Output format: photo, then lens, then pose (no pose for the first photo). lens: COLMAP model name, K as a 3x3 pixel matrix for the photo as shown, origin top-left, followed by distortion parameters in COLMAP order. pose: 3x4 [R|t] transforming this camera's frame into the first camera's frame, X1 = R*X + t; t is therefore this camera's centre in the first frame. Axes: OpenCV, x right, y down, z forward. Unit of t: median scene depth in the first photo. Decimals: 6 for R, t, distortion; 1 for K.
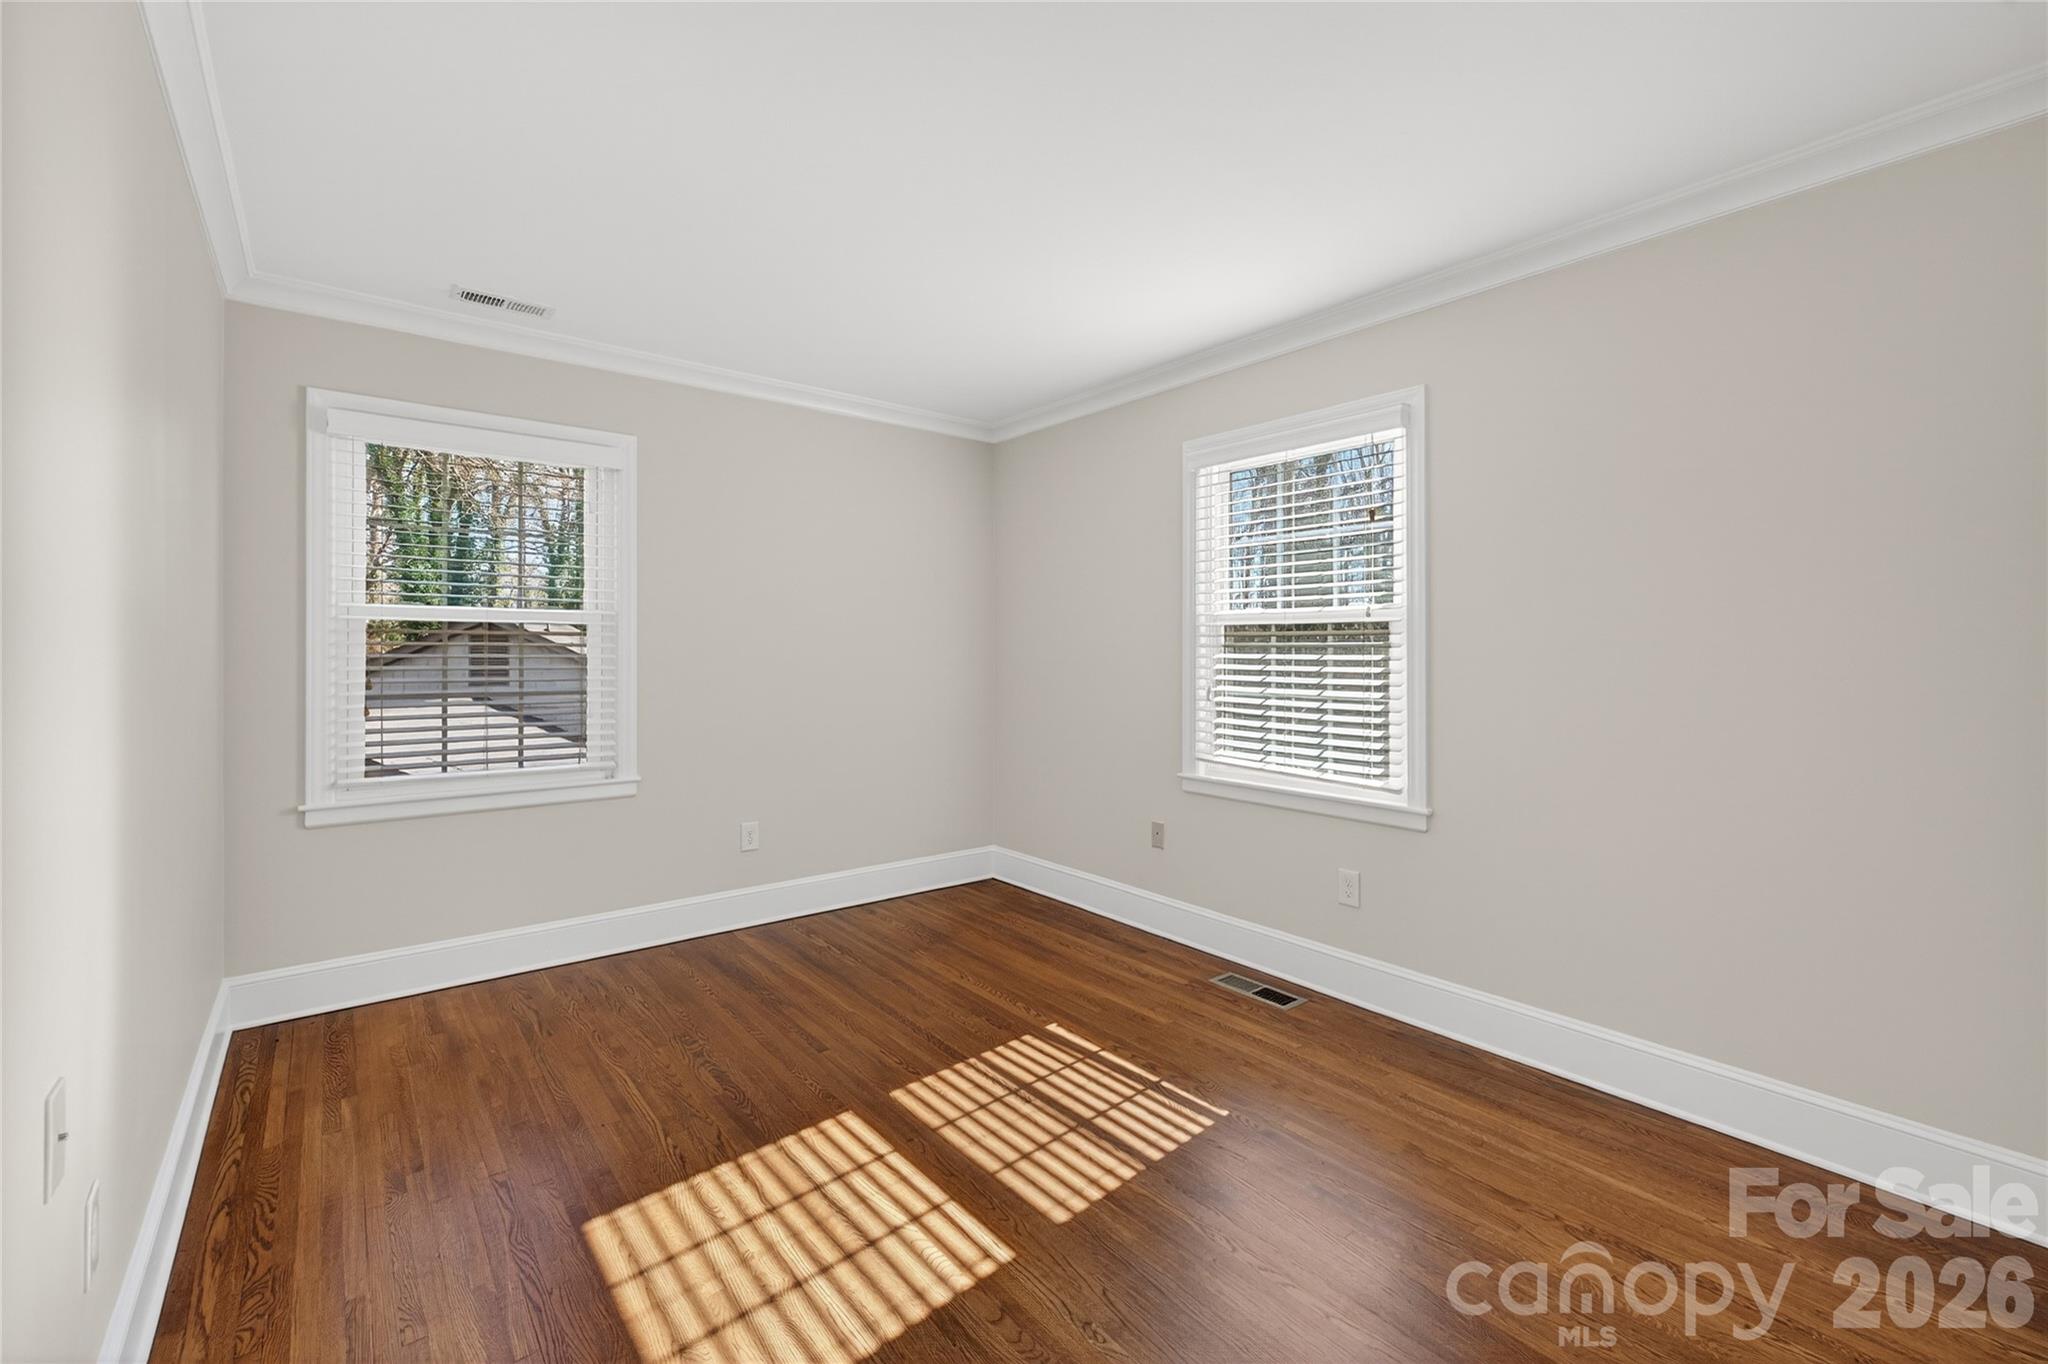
lens RADIAL K [[860.4, 0, 1038.6], [0, 860.4, 652.4], [0, 0, 1]] dist [0.001168, 0.000130]
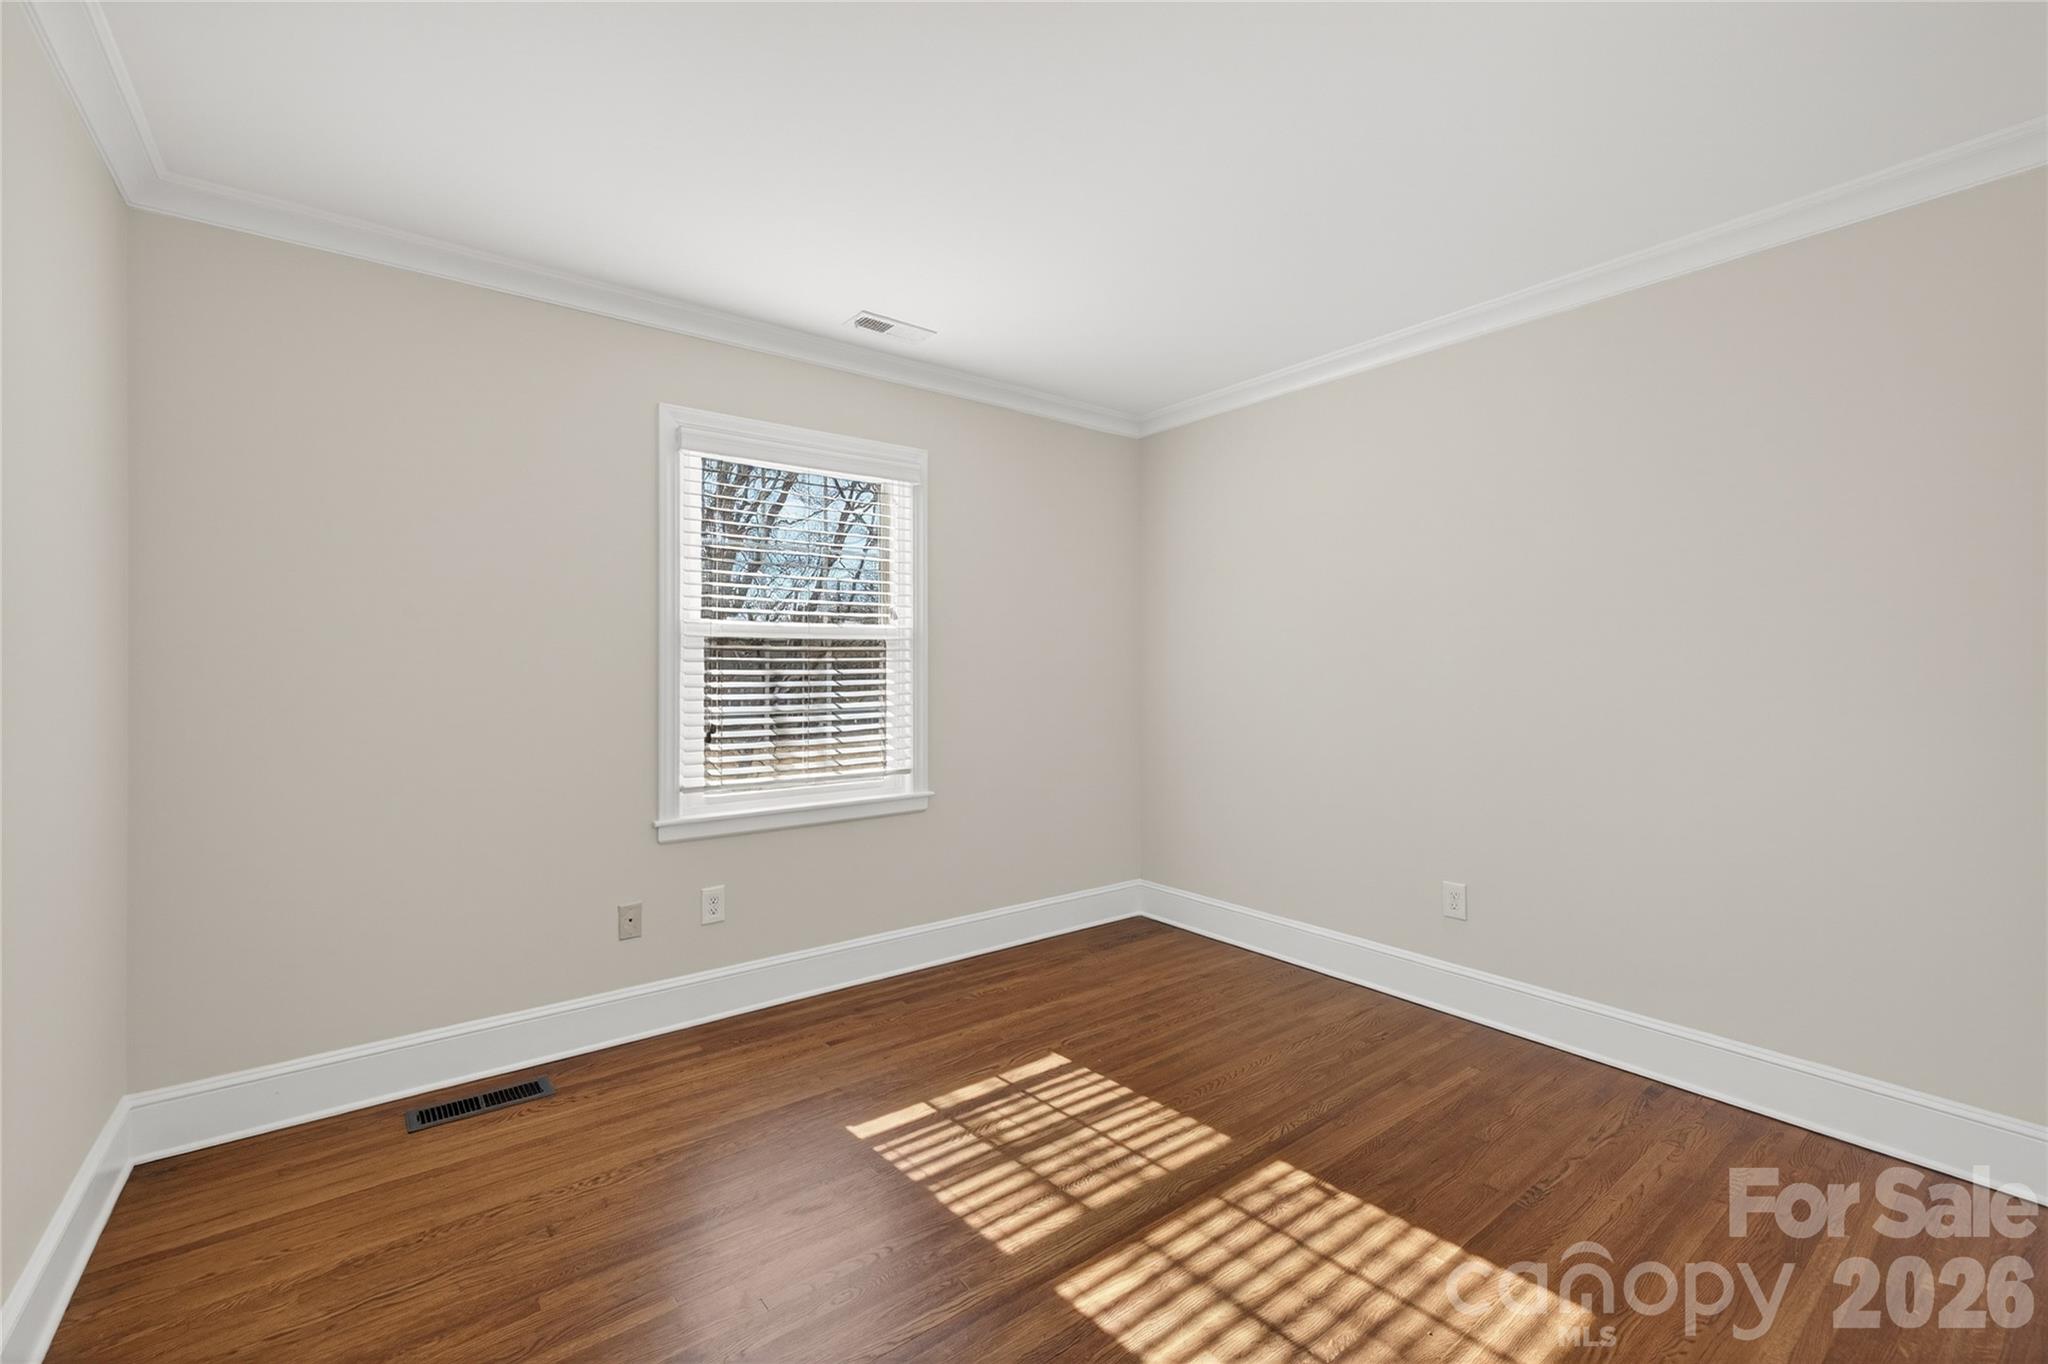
lens RADIAL K [[860.4, 0, 1038.6], [0, 860.4, 652.4], [0, 0, 1]] dist [0.001168, 0.000130]
pose [[0.043017, 0.007122, 0.999049, -0.932959], [0.006325, 0.999953, -0.007401, -0.011363], [-0.999054, 0.006637, 0.042970, 0.935504]]
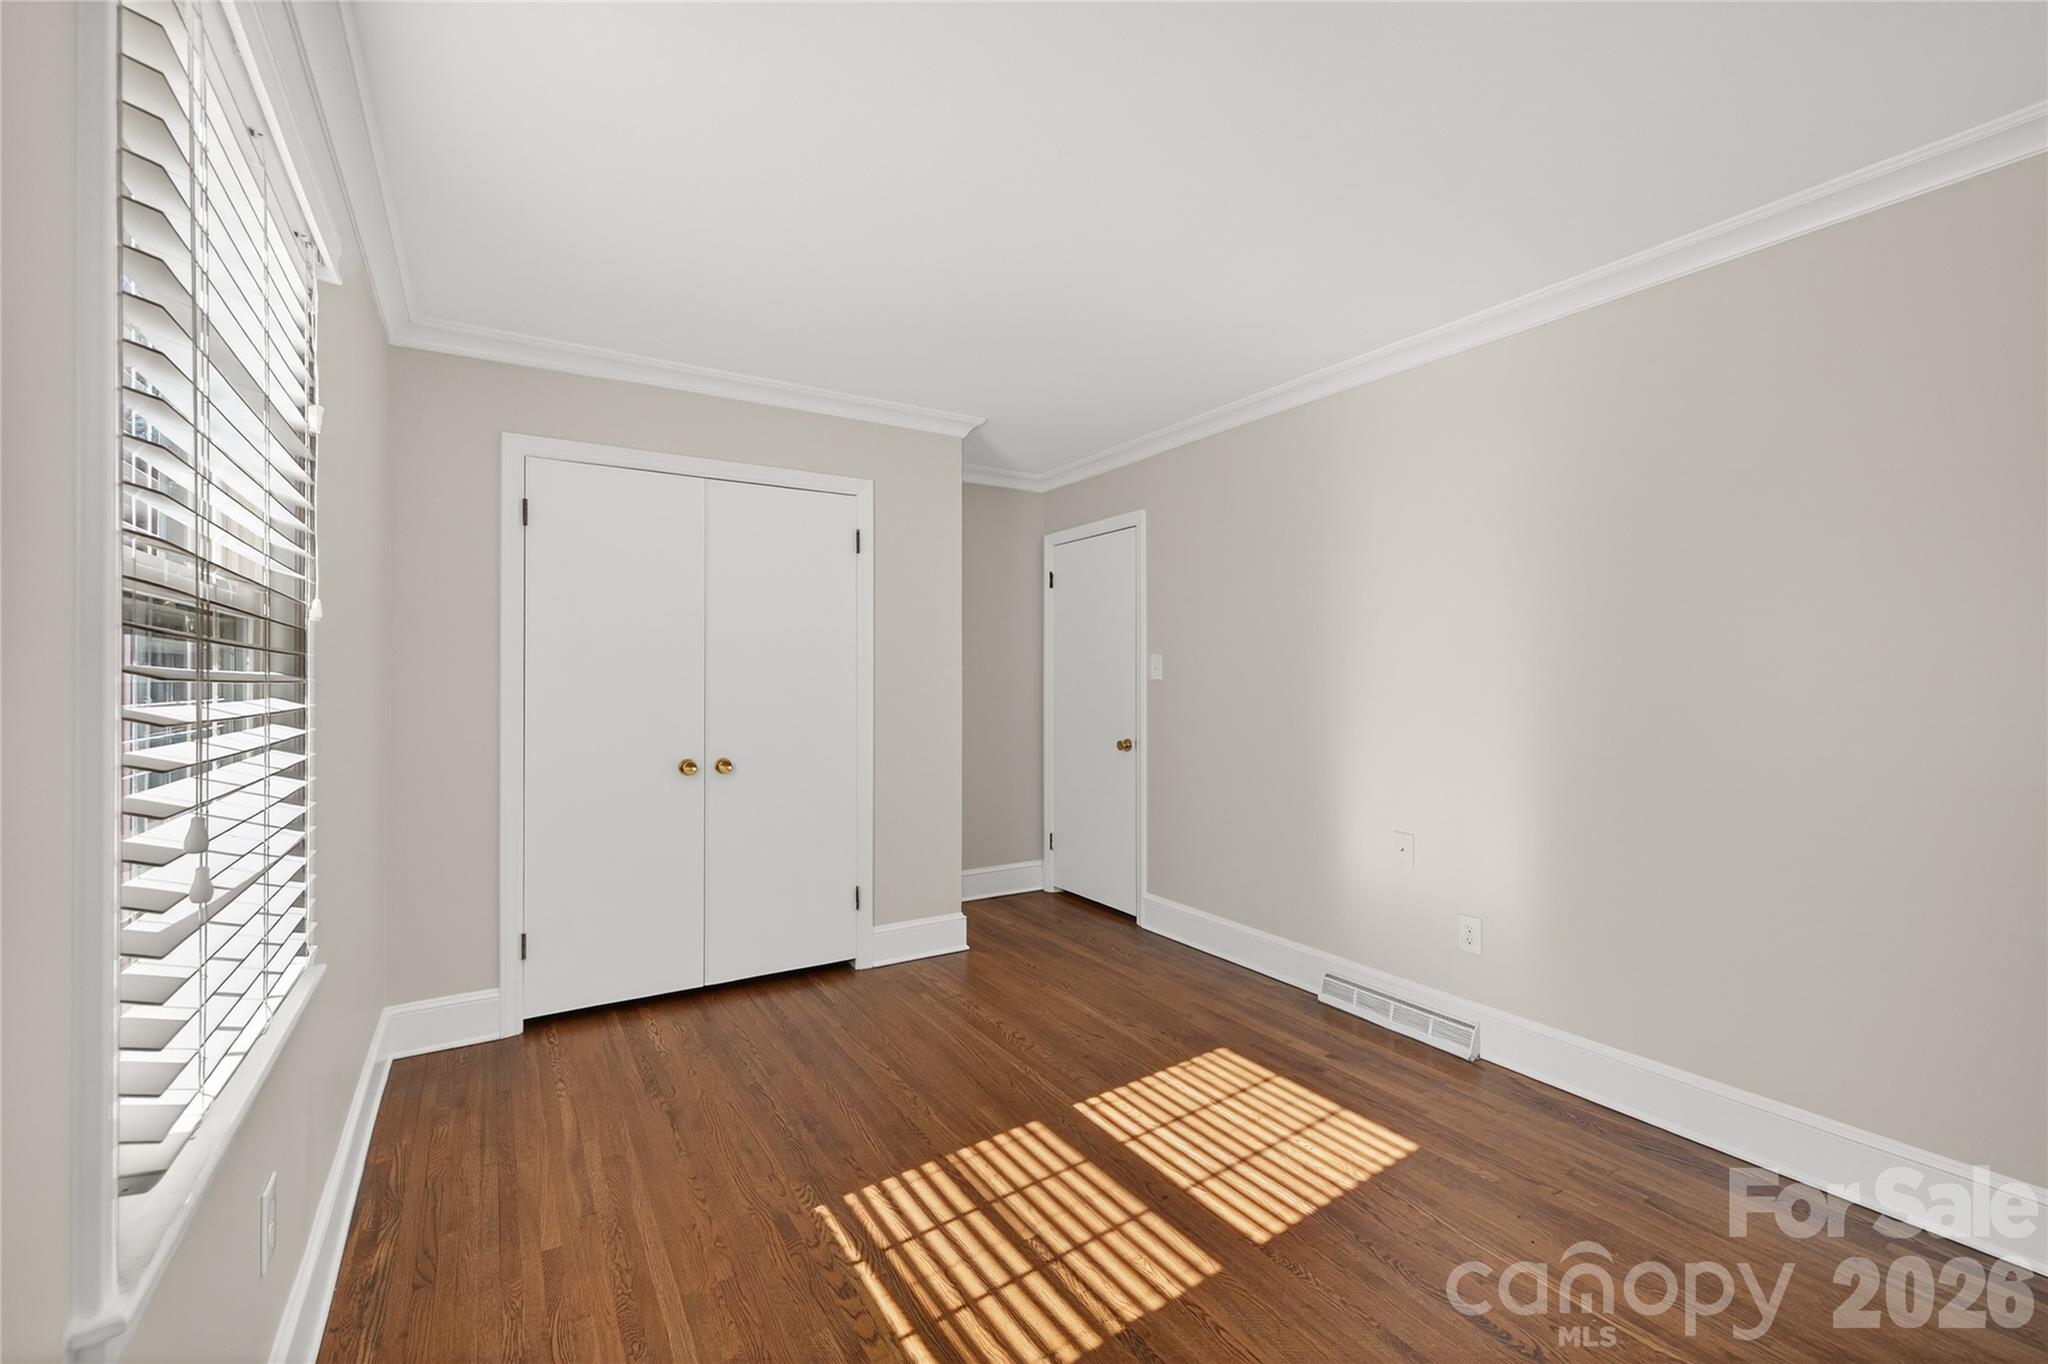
lens RADIAL K [[862.6, 0, 1029.9], [0, 862.6, 677.1], [0, 0, 1]] dist [0.001496, 0.000228]
pose [[-0.990929, 0.001083, 0.134384, -0.109452], [0.001965, 0.999977, 0.006431, -0.010823], [-0.134374, 0.006637, -0.990908, 1.766568]]
